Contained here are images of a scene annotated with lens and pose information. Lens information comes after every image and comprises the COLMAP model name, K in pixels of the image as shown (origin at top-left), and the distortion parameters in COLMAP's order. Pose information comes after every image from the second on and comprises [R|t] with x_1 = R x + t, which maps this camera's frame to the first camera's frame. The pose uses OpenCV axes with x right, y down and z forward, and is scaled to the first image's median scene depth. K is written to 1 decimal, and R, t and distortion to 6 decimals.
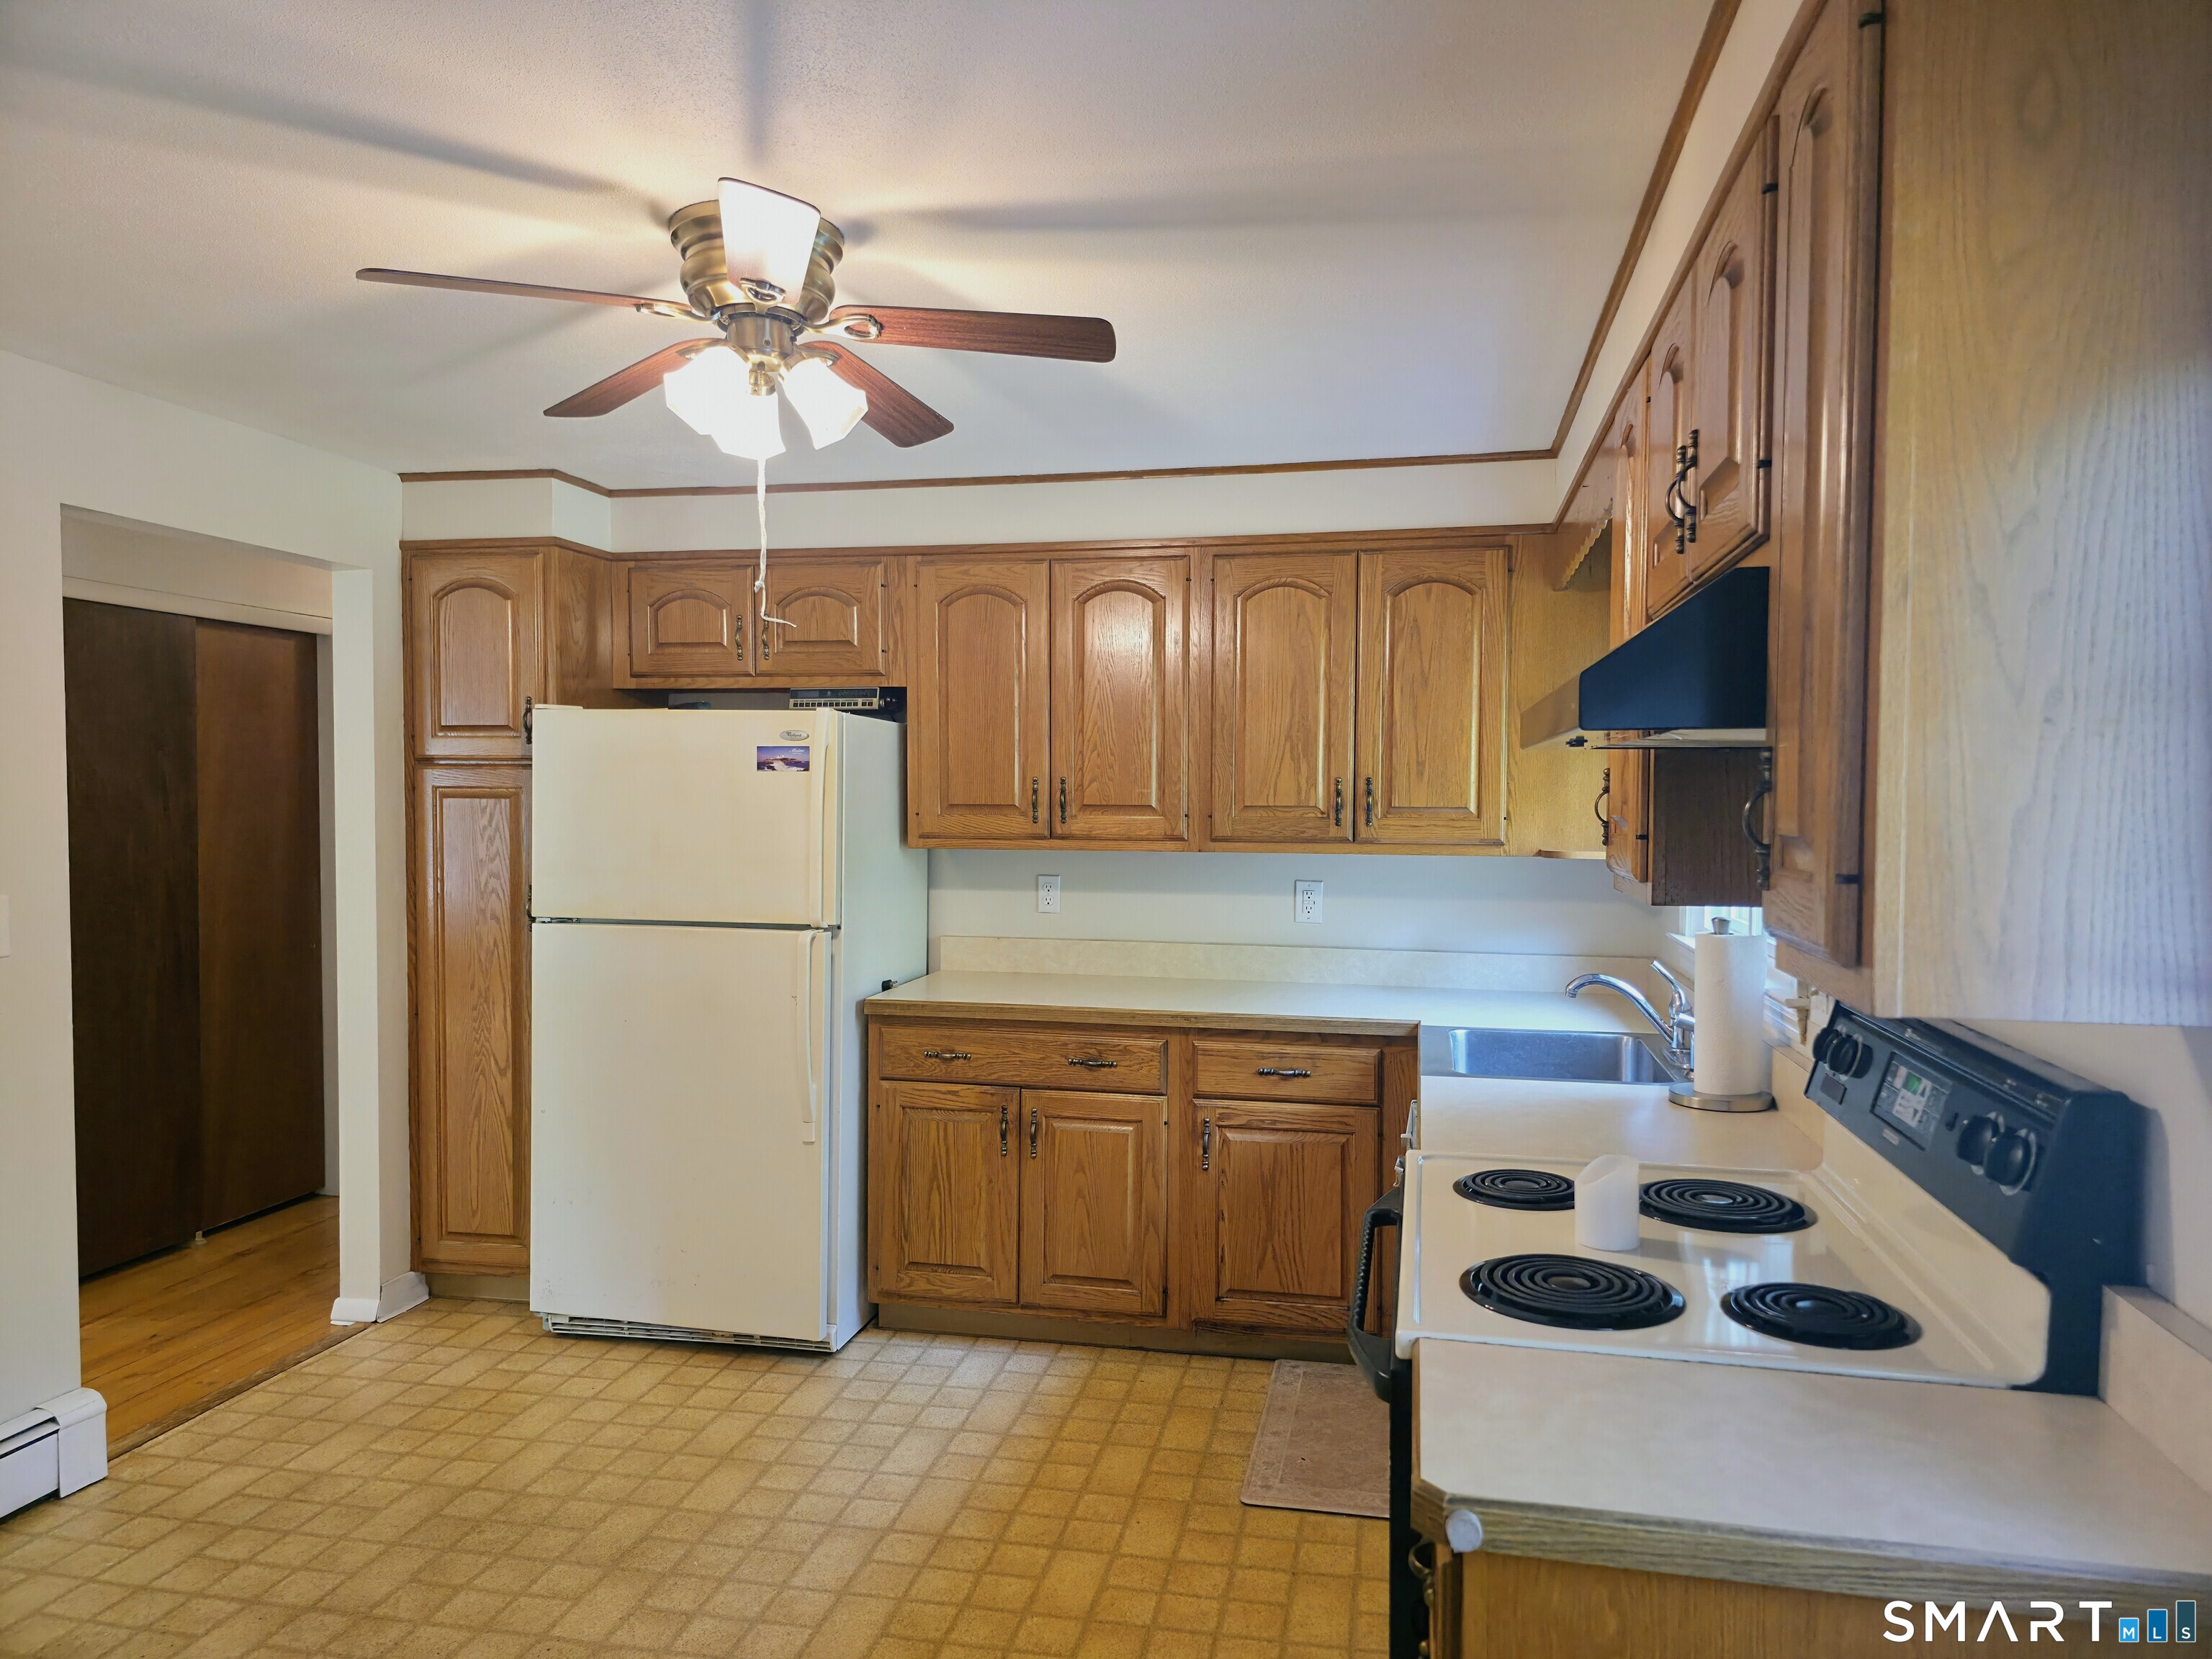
lens RADIAL K [[1462.4, 0, 1111.7], [0, 1462.4, 840.1], [0, 0, 1]] dist [0.031121, -0.018265]
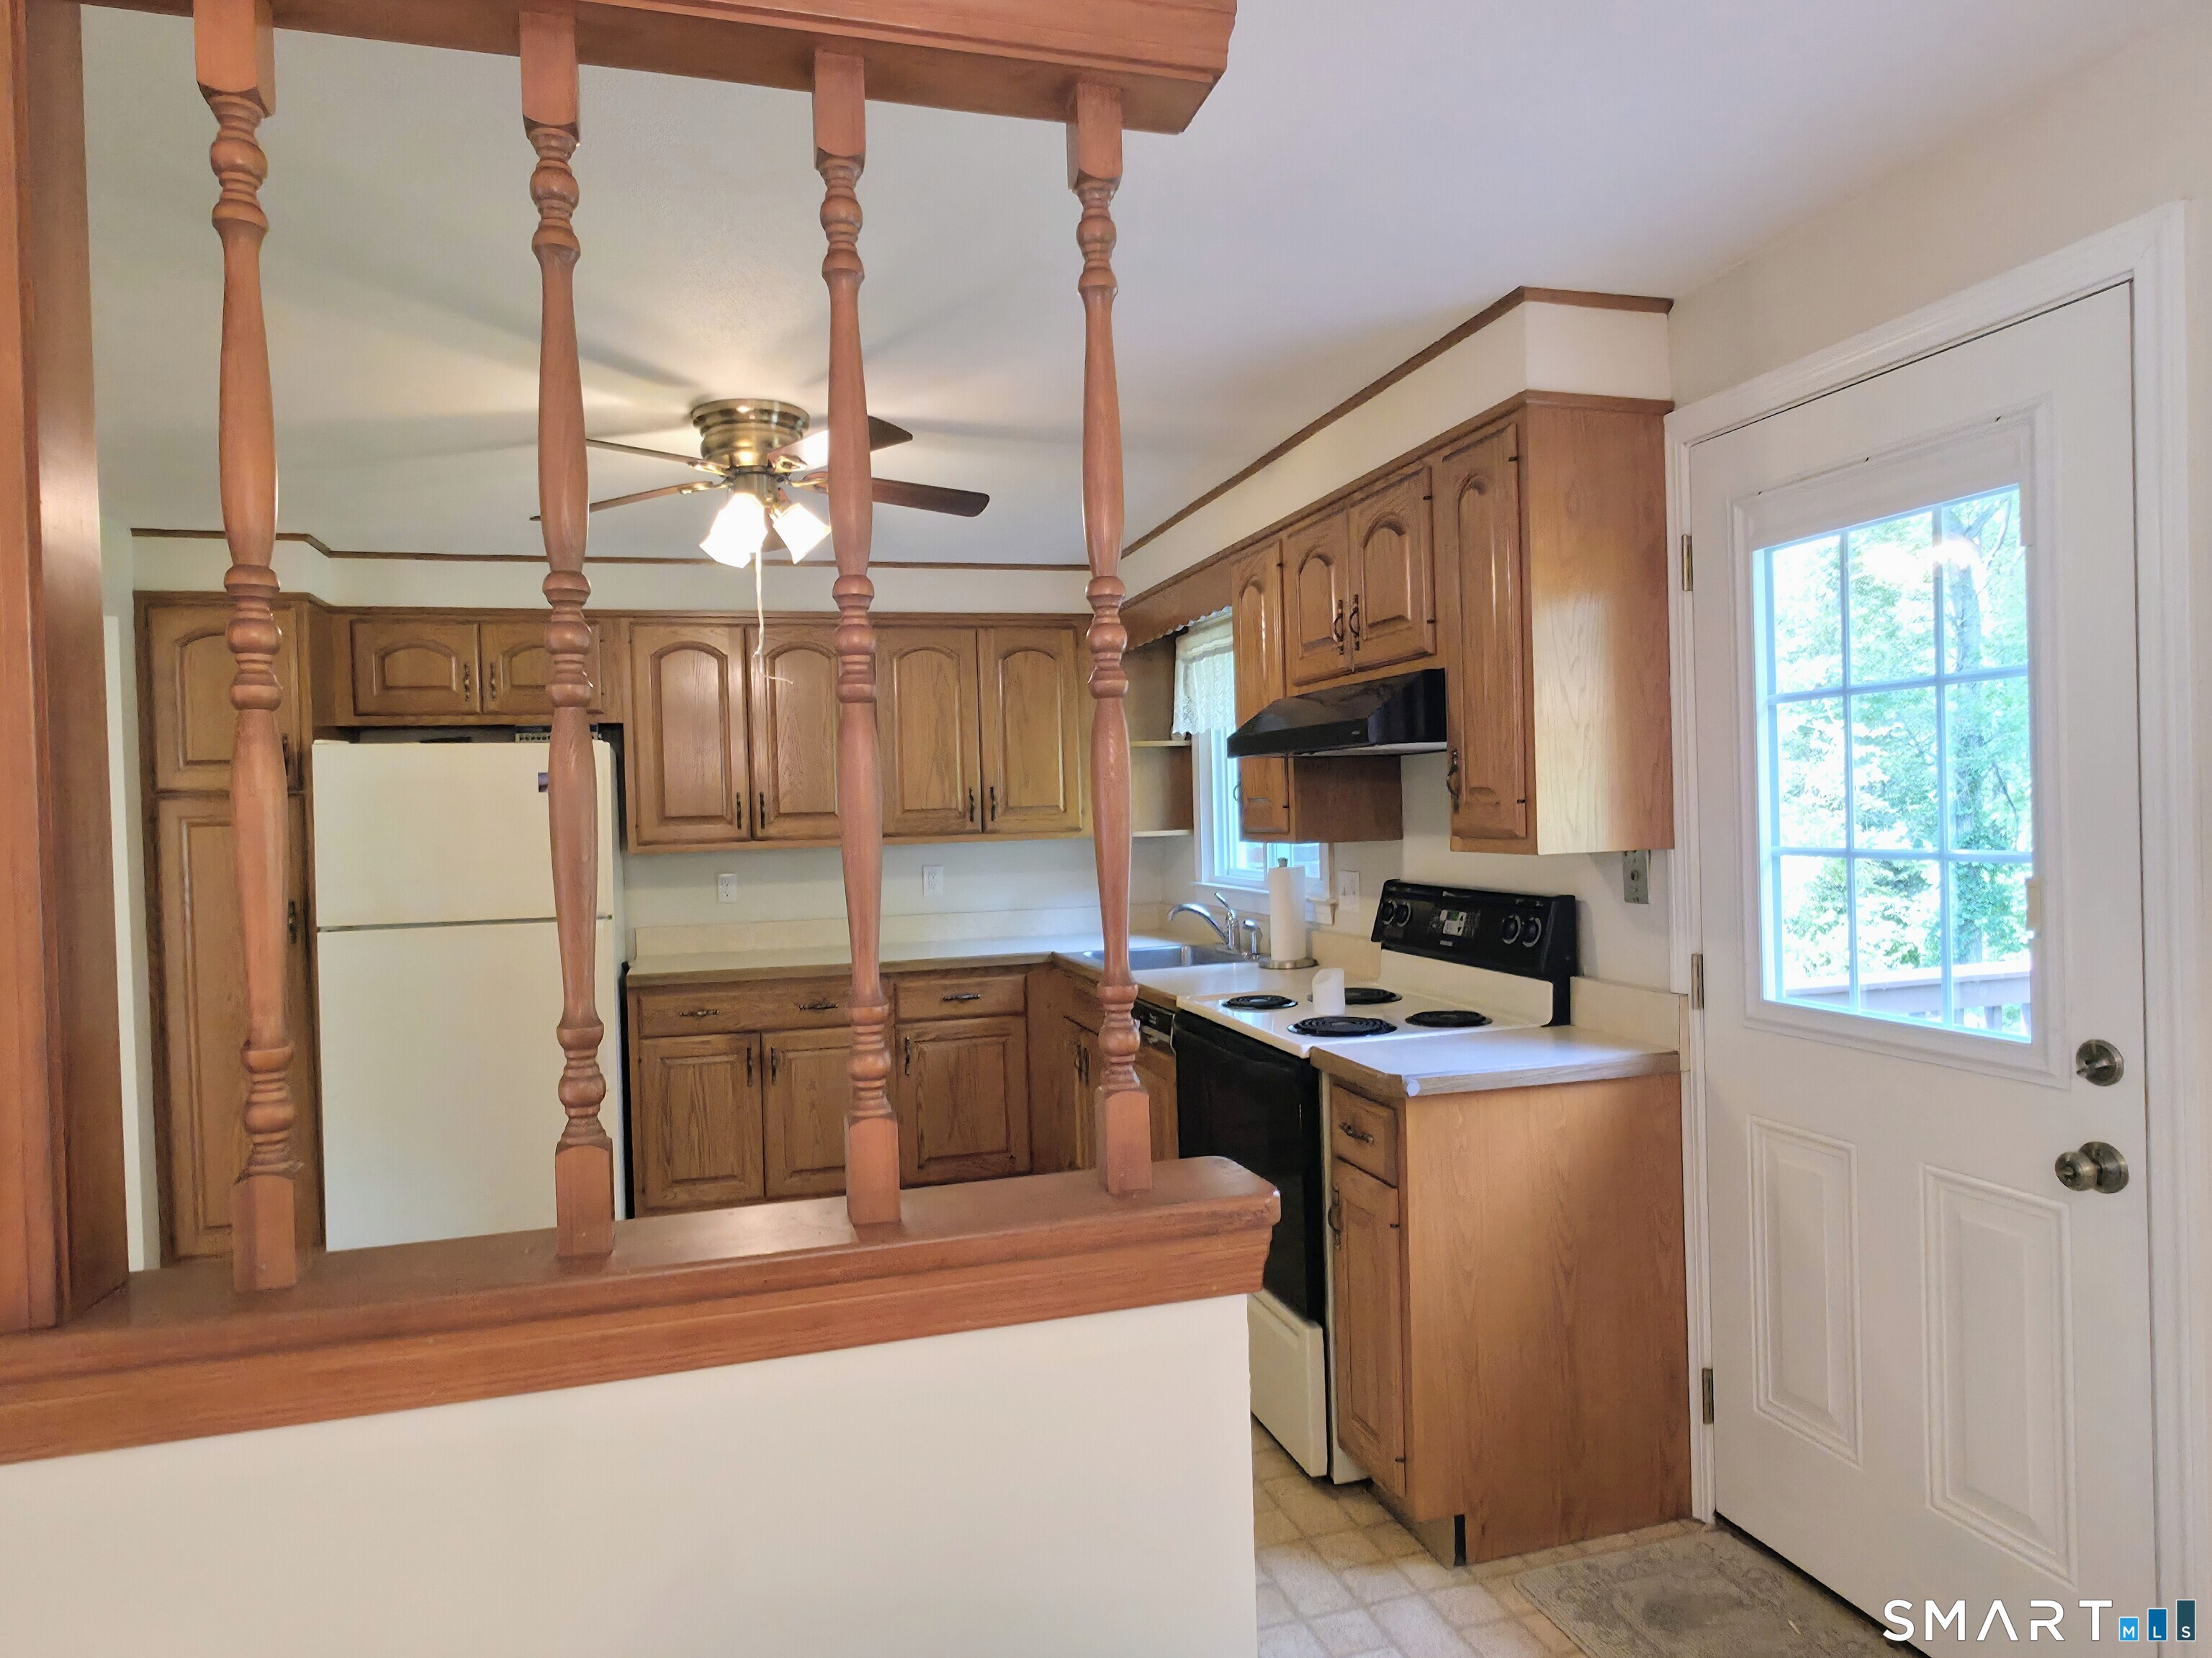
lens RADIAL K [[1318.7, 0, 1103.3], [0, 1318.7, 817.9], [0, 0, 1]] dist [-0.025295, 0.000920]
pose [[0.885645, -0.034299, 0.463094, -0.319671], [0.048907, 0.998612, -0.019570, 0.017461], [-0.461780, 0.039980, 0.886093, -0.176036]]
